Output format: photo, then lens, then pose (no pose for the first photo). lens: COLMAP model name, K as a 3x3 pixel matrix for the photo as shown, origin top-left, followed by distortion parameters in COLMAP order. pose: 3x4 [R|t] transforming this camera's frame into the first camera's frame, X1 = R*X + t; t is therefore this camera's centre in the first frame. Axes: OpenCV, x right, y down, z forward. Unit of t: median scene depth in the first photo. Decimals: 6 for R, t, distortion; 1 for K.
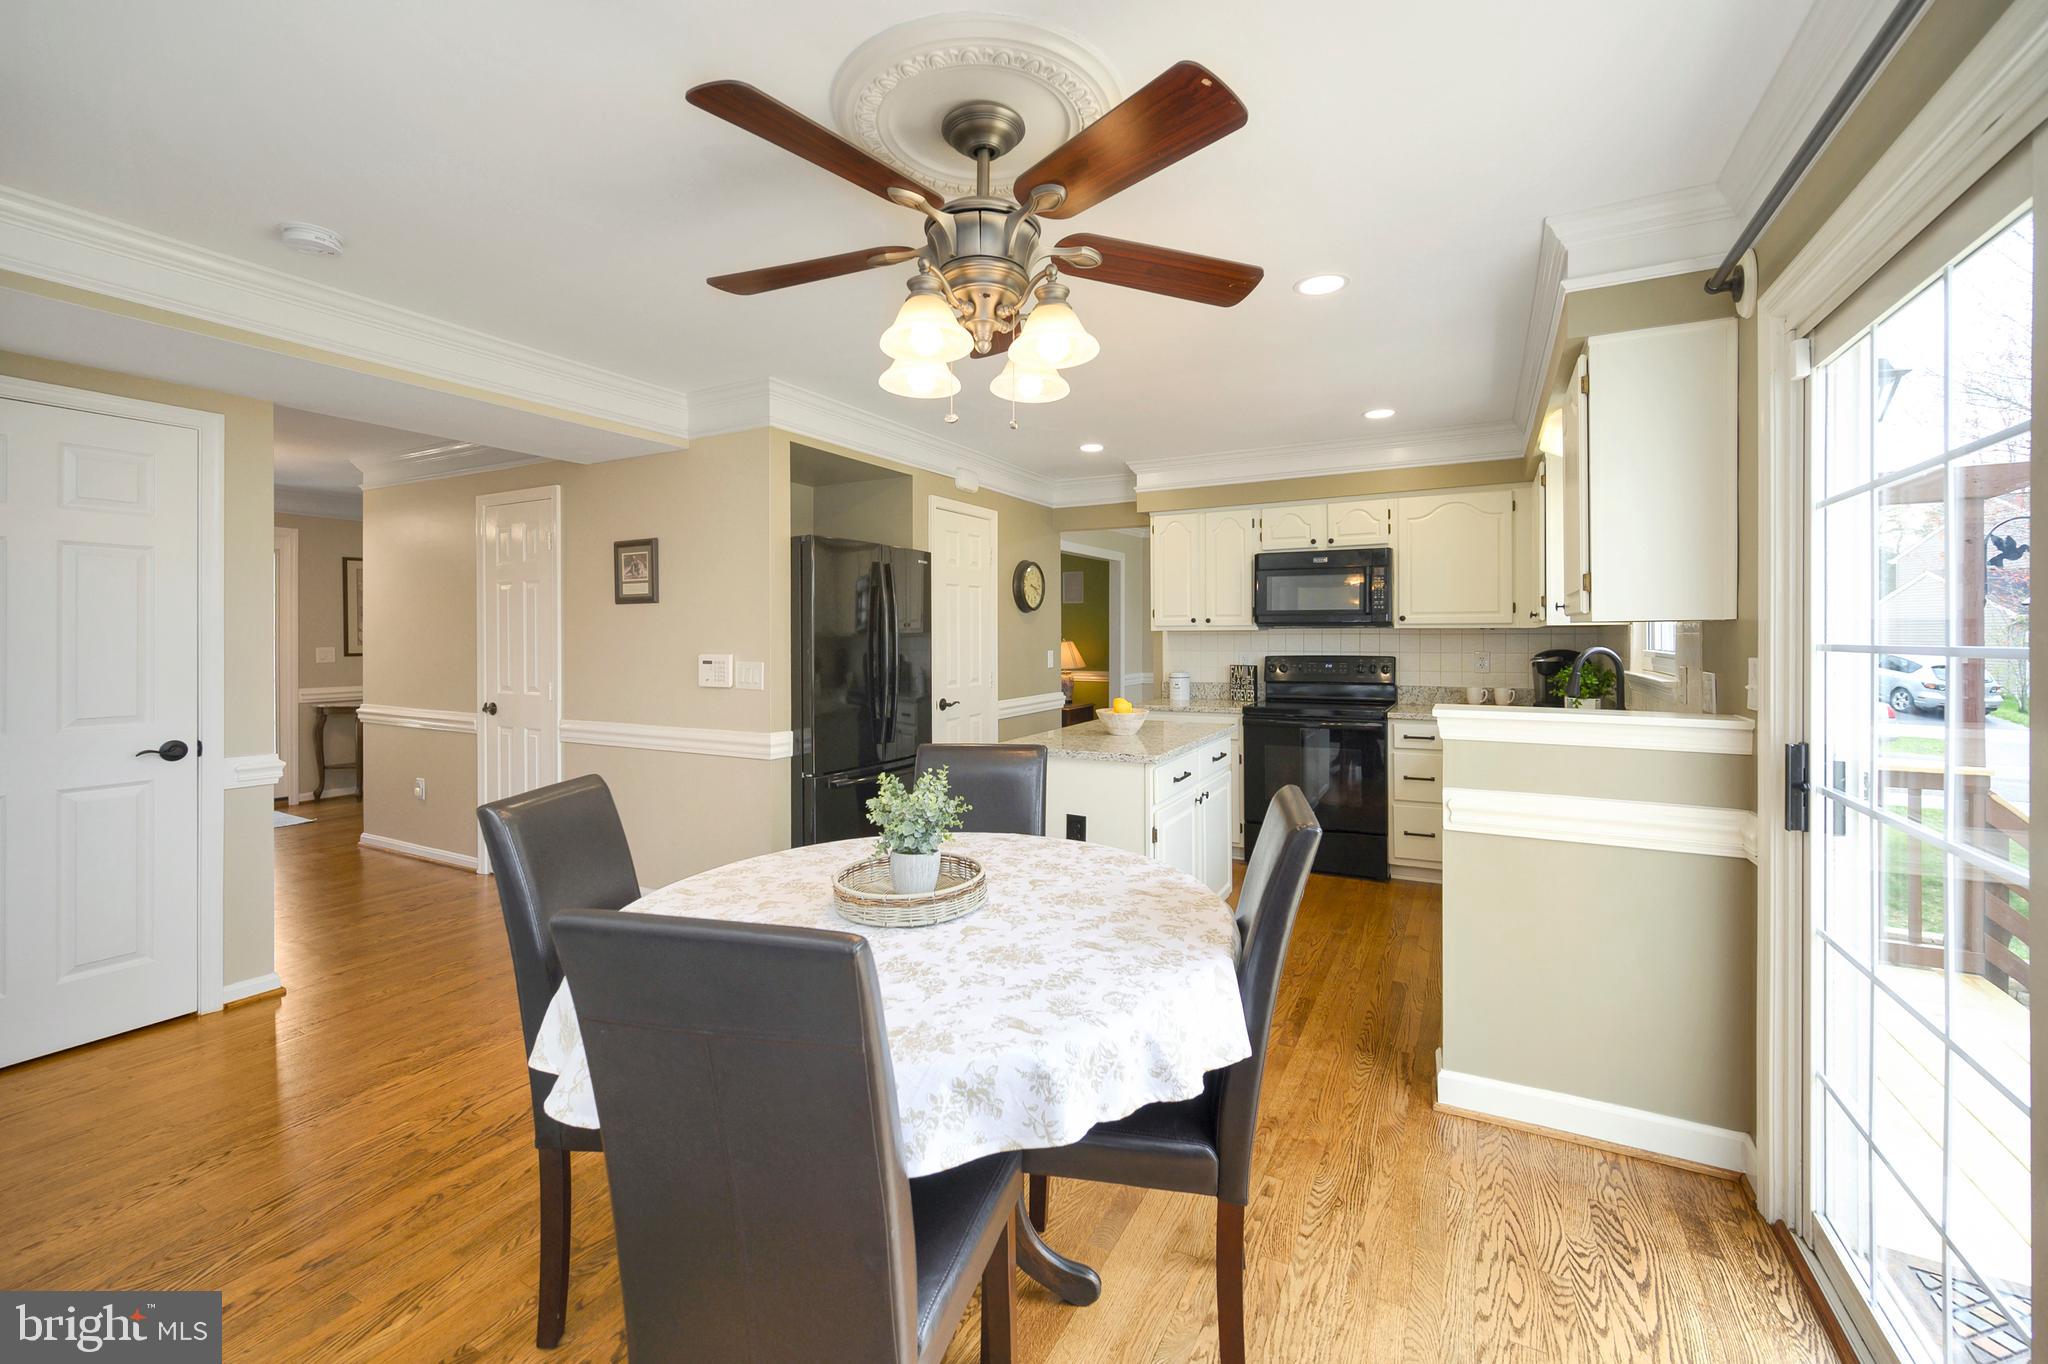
lens RADIAL K [[859.9, 0, 1027.7], [0, 859.9, 653.5], [0, 0, 1]] dist [-0.000357, -0.001040]
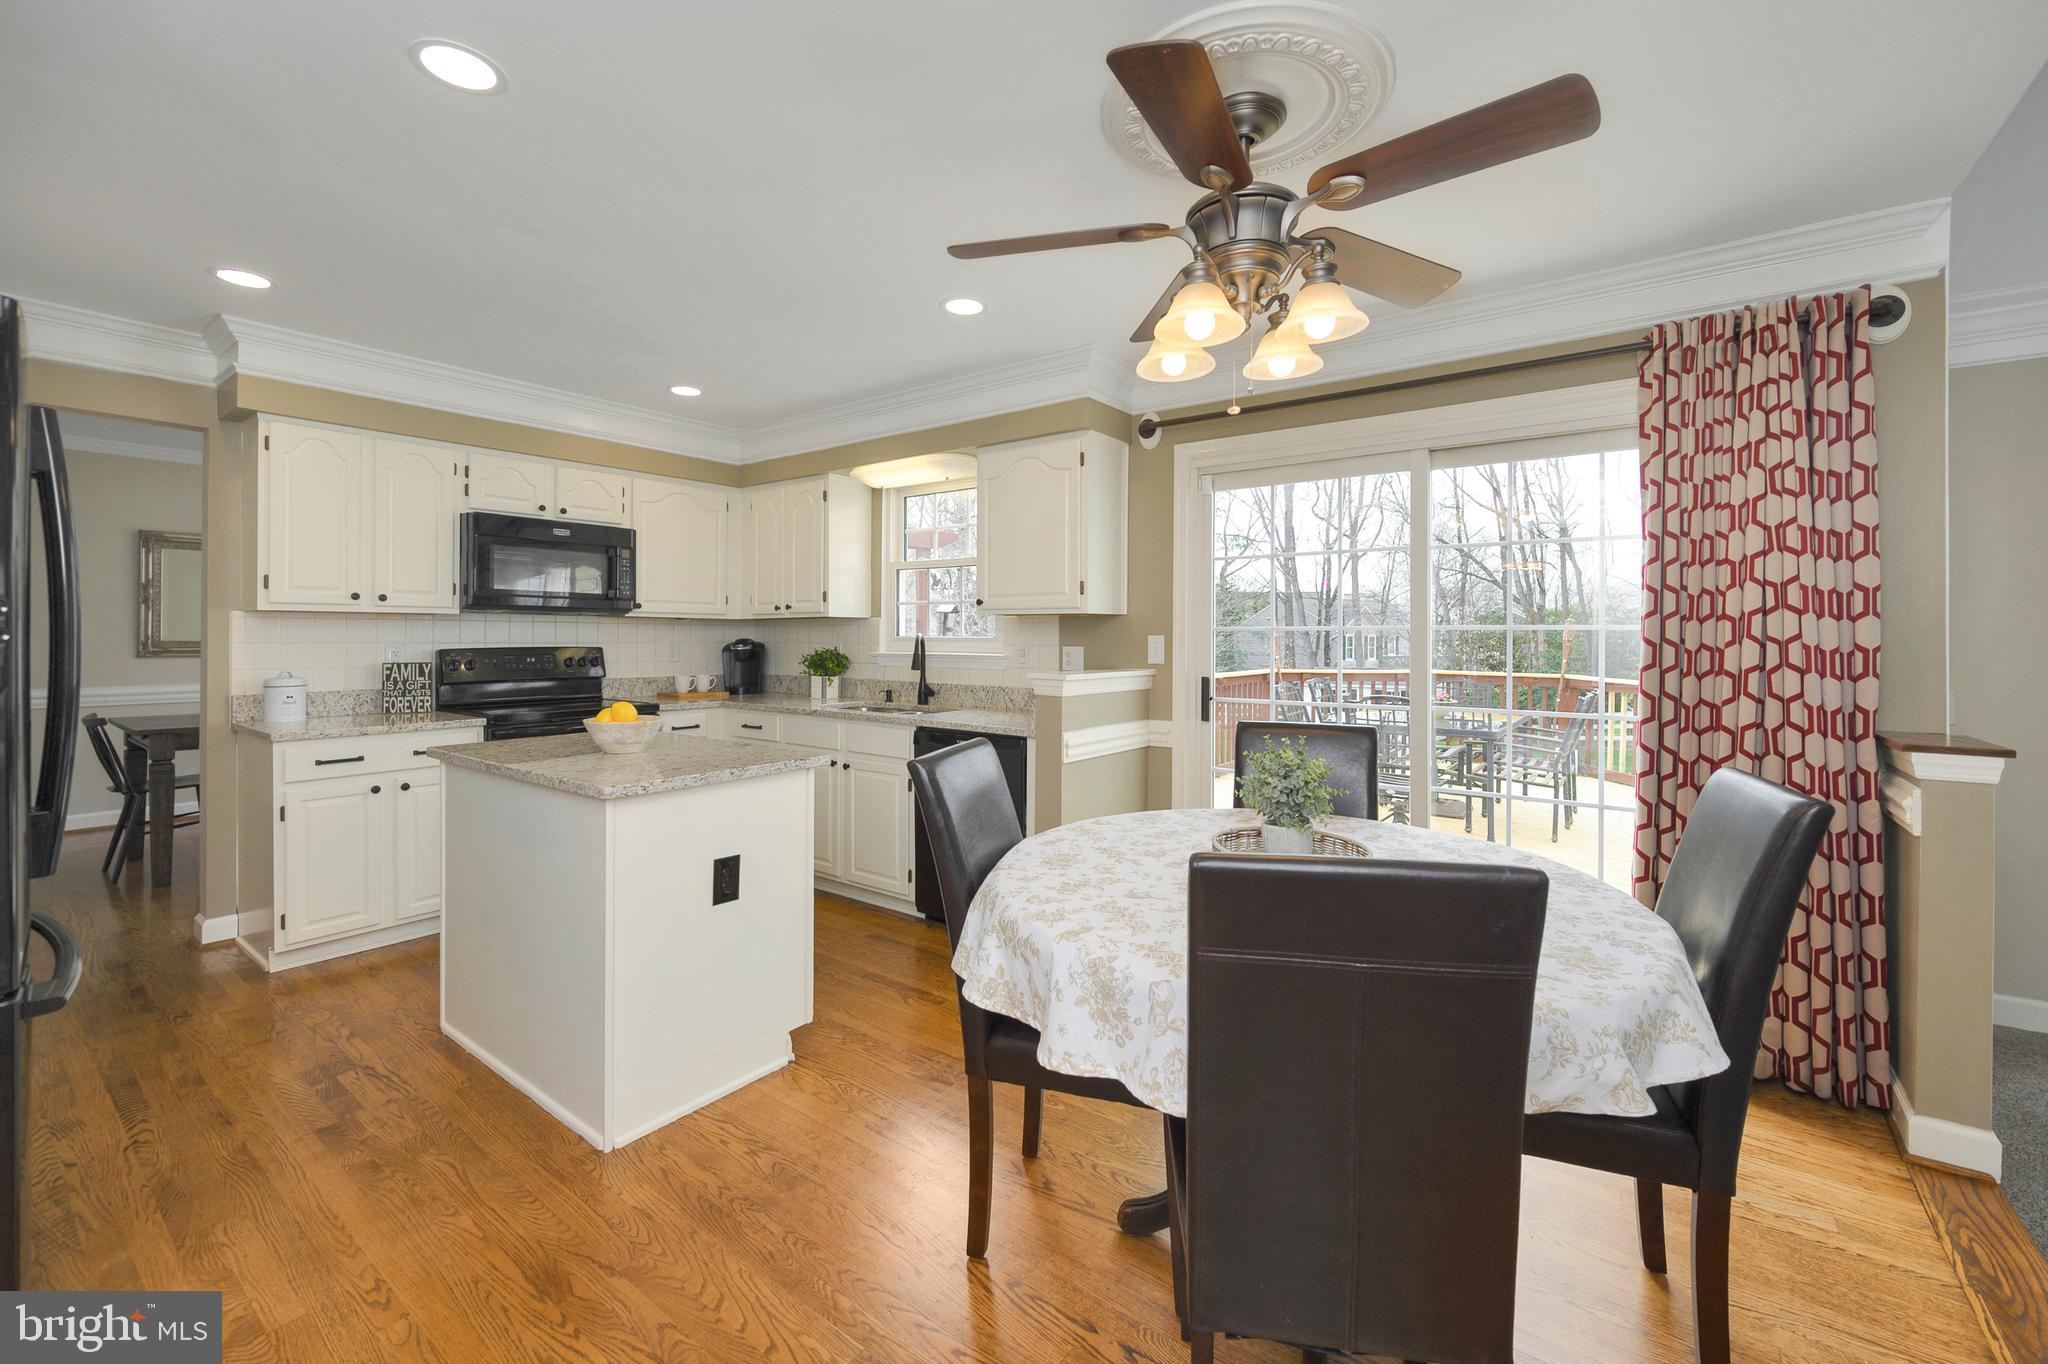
lens RADIAL K [[859.9, 0, 1031.6], [0, 859.9, 626.6], [0, 0, 1]] dist [-0.000357, -0.001040]
pose [[0.154368, 0.013869, 0.987916, -0.414895], [0.018331, 0.999689, -0.016898, 0.005756], [-0.987843, 0.020718, 0.154066, 0.418447]]
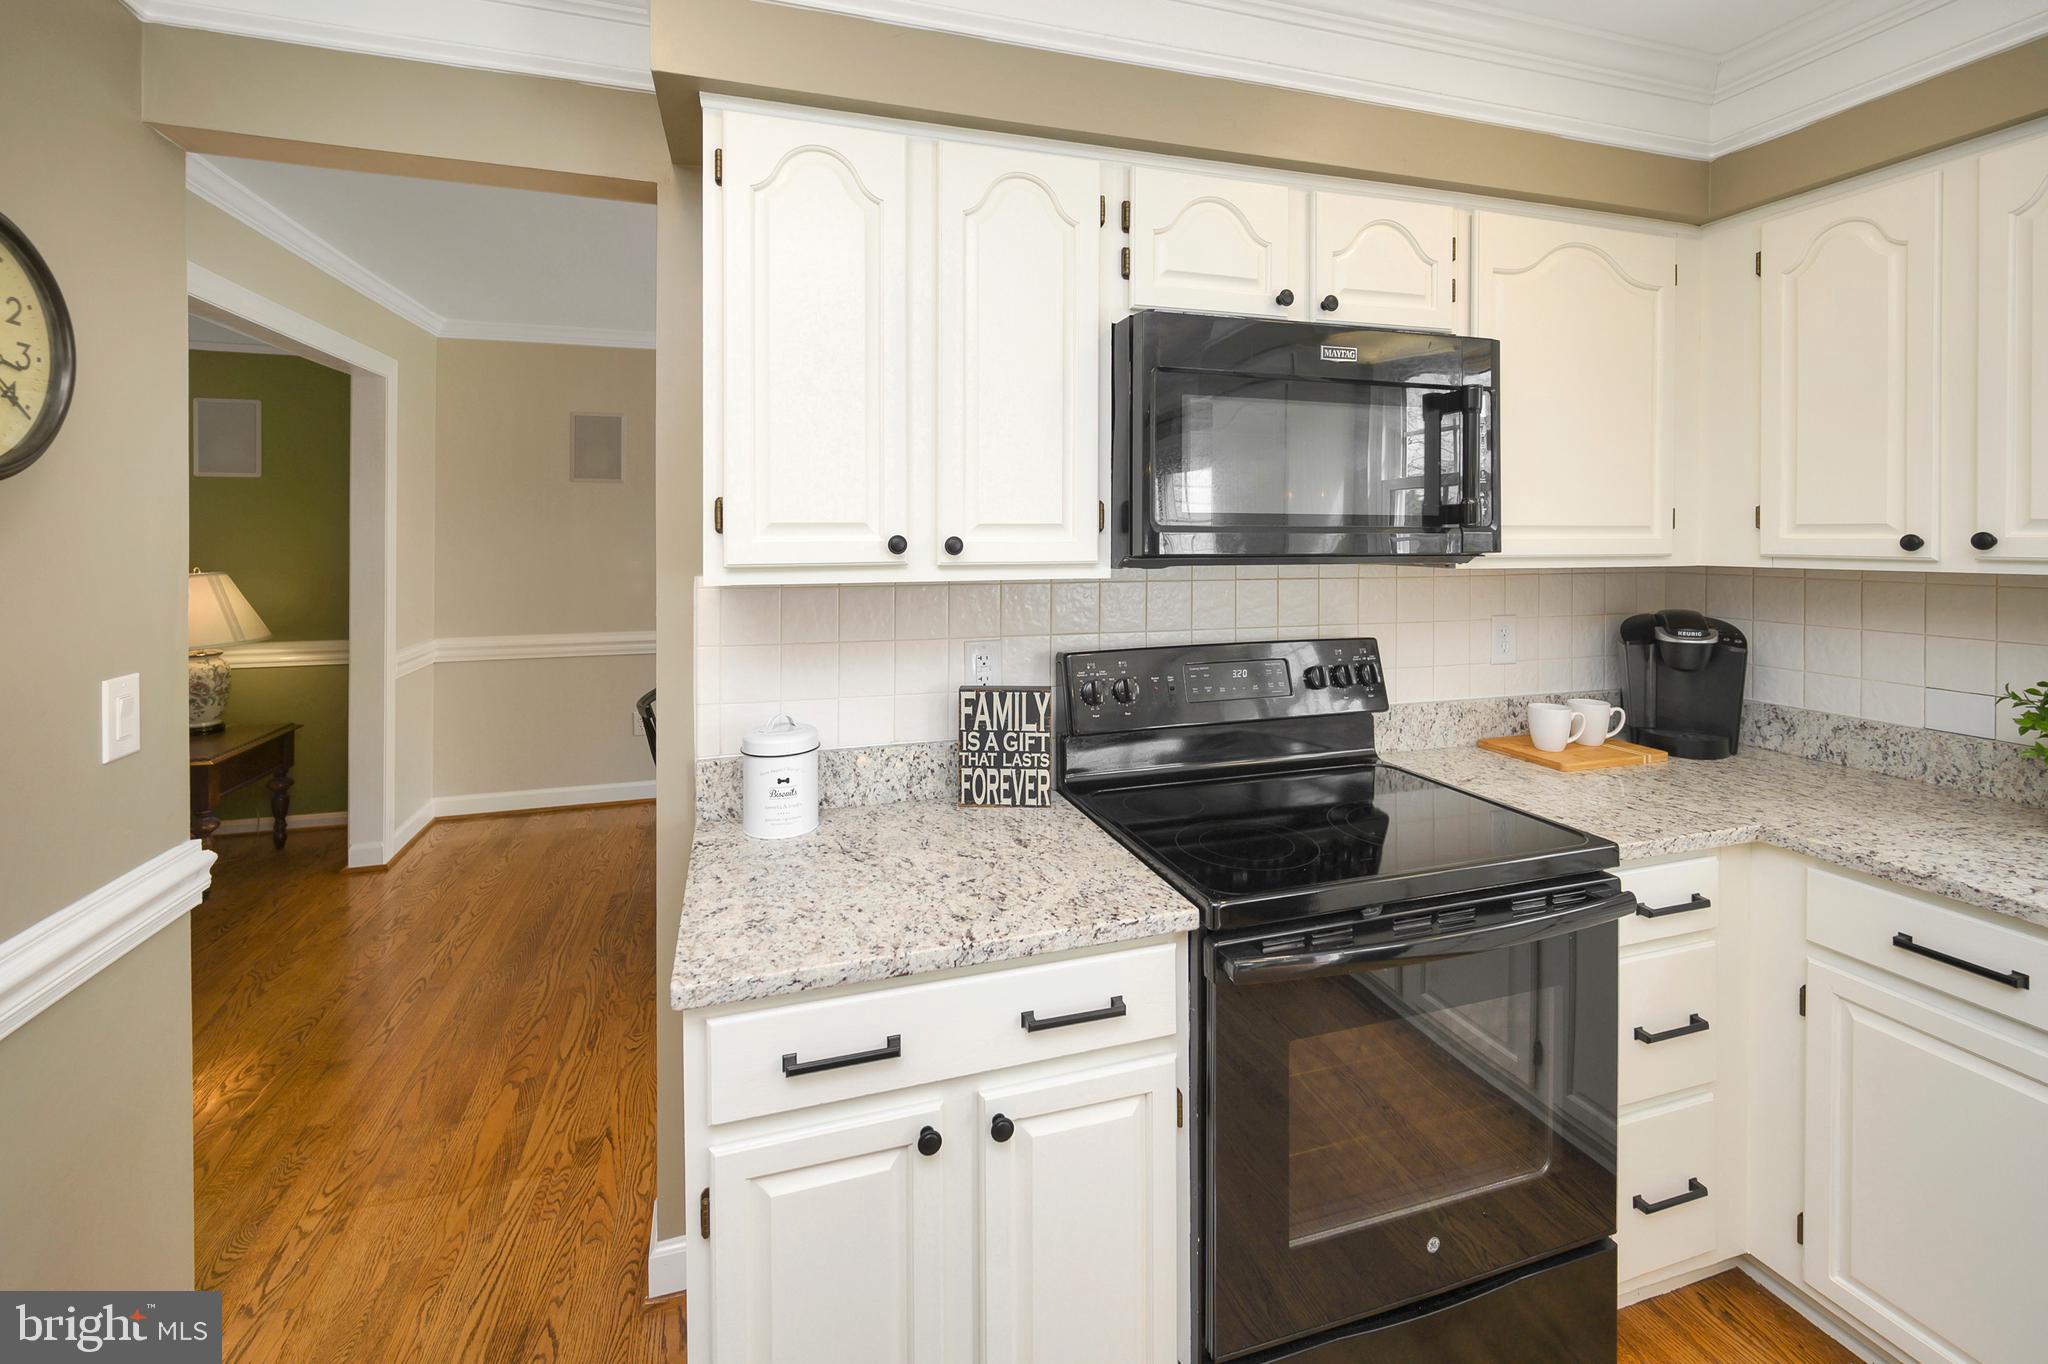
lens RADIAL K [[859.9, 0, 1014.0], [0, 859.9, 536.7], [0, 0, 1]] dist [-0.000357, -0.001040]
pose [[0.701943, -0.001434, 0.712232, 0.037022], [0.015430, 0.999794, -0.013194, -0.040477], [-0.712066, 0.020251, 0.701820, 0.864539]]
